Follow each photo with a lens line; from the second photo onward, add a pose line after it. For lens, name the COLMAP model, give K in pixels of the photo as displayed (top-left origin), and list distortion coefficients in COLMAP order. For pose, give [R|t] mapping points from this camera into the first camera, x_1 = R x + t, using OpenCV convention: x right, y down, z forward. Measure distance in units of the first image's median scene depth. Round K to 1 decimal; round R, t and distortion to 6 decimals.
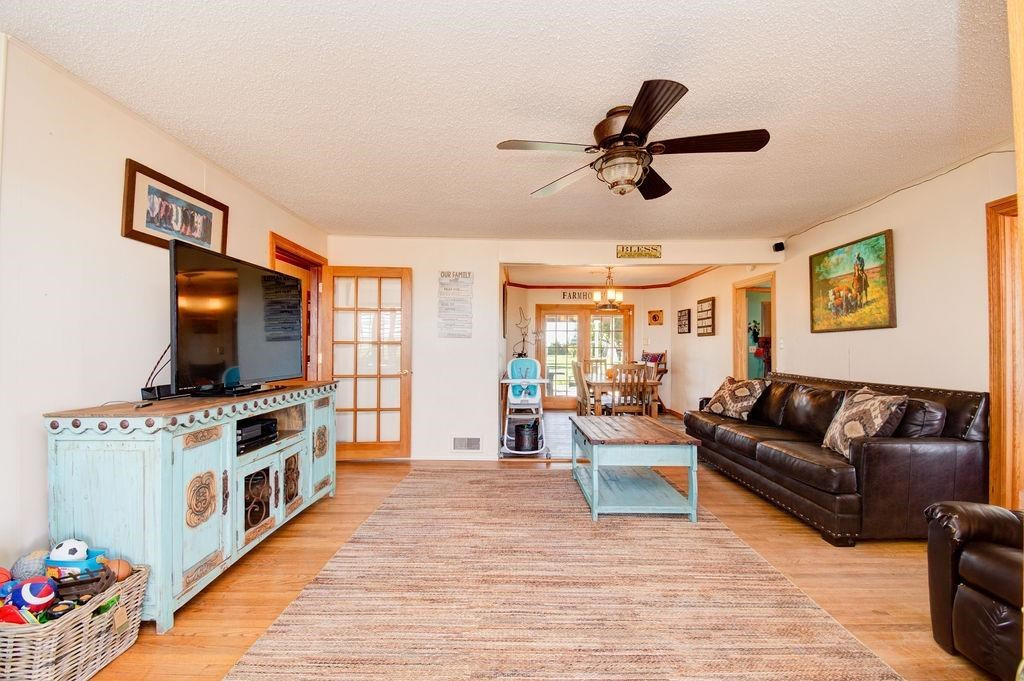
lens RADIAL K [[452.8, 0, 511.5], [0, 452.8, 338.7], [0, 0, 1]] dist [0.009624, -0.008341]
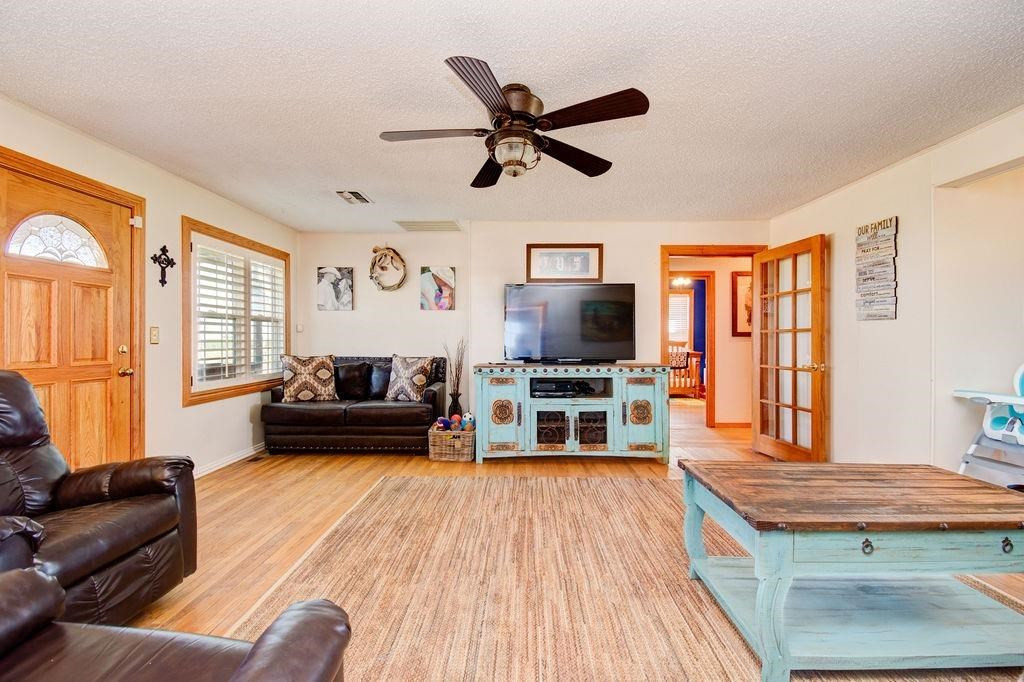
lens RADIAL K [[452.8, 0, 517.9], [0, 452.8, 337.3], [0, 0, 1]] dist [0.009624, -0.008341]
pose [[-0.011256, -0.009719, -0.999889, 0.854816], [0.022905, 0.999688, -0.009975, 0.027663], [0.999674, -0.023015, -0.011030, 0.709591]]
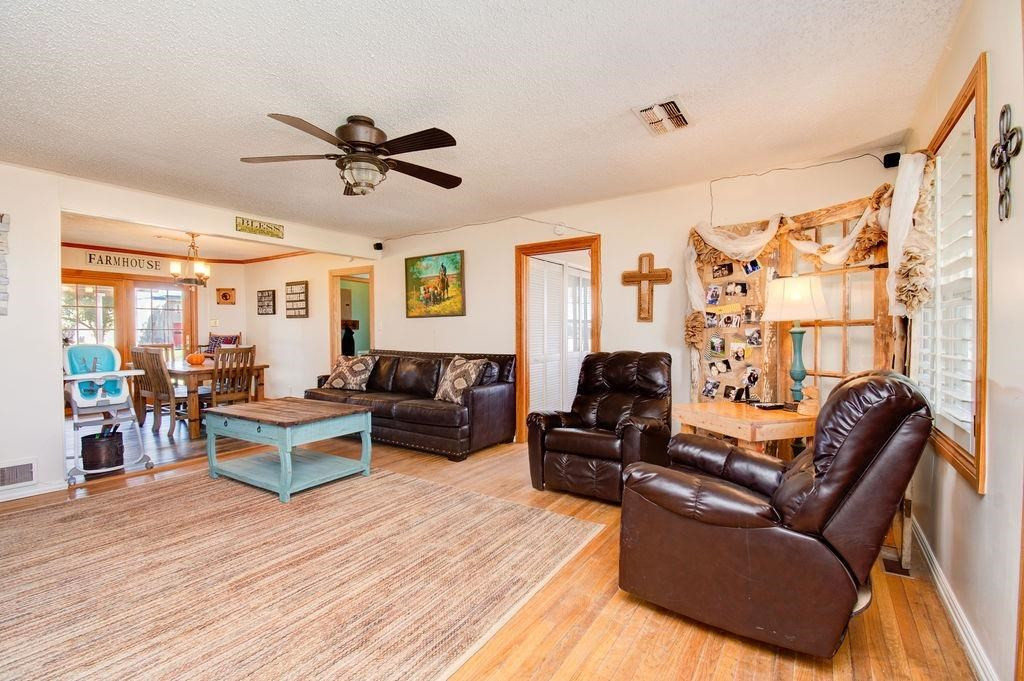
lens RADIAL K [[452.8, 0, 520.9], [0, 452.8, 339.4], [0, 0, 1]] dist [0.009624, -0.008341]
pose [[0.535657, -0.022155, 0.844145, -0.360992], [-0.014485, 0.999268, 0.035418, -0.002171], [-0.844311, -0.031199, 0.534944, 0.033648]]
